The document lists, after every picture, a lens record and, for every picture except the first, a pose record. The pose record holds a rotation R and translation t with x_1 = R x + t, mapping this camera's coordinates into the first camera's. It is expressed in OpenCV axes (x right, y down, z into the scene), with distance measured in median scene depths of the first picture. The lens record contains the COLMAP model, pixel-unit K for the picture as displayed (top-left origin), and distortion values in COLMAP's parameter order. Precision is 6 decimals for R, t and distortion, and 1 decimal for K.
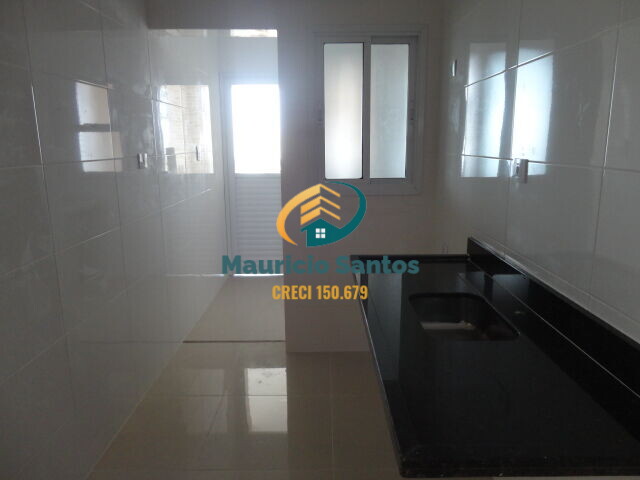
lens RADIAL K [[468.5, 0, 319.5], [0, 468.5, 241.6], [0, 0, 1]] dist [-0.000757, -0.001506]
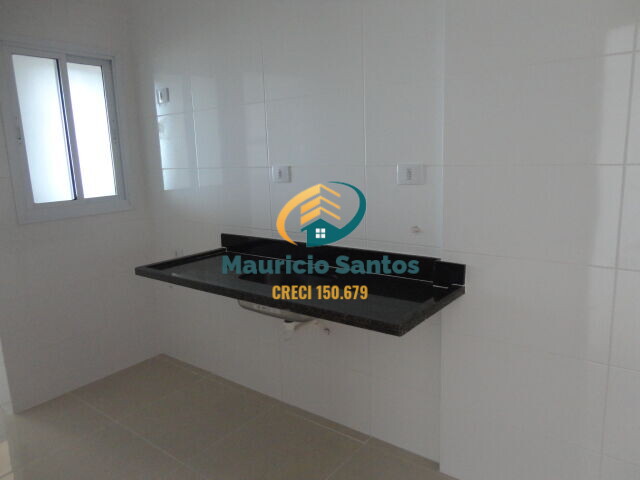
lens RADIAL K [[468.5, 0, 319.5], [0, 468.5, 241.6], [0, 0, 1]] dist [-0.000757, -0.001506]
pose [[0.612094, -0.162338, 0.773943, -0.377266], [0.197721, 0.979034, 0.048984, 0.001018], [-0.765668, 0.123042, 0.631358, 0.026832]]
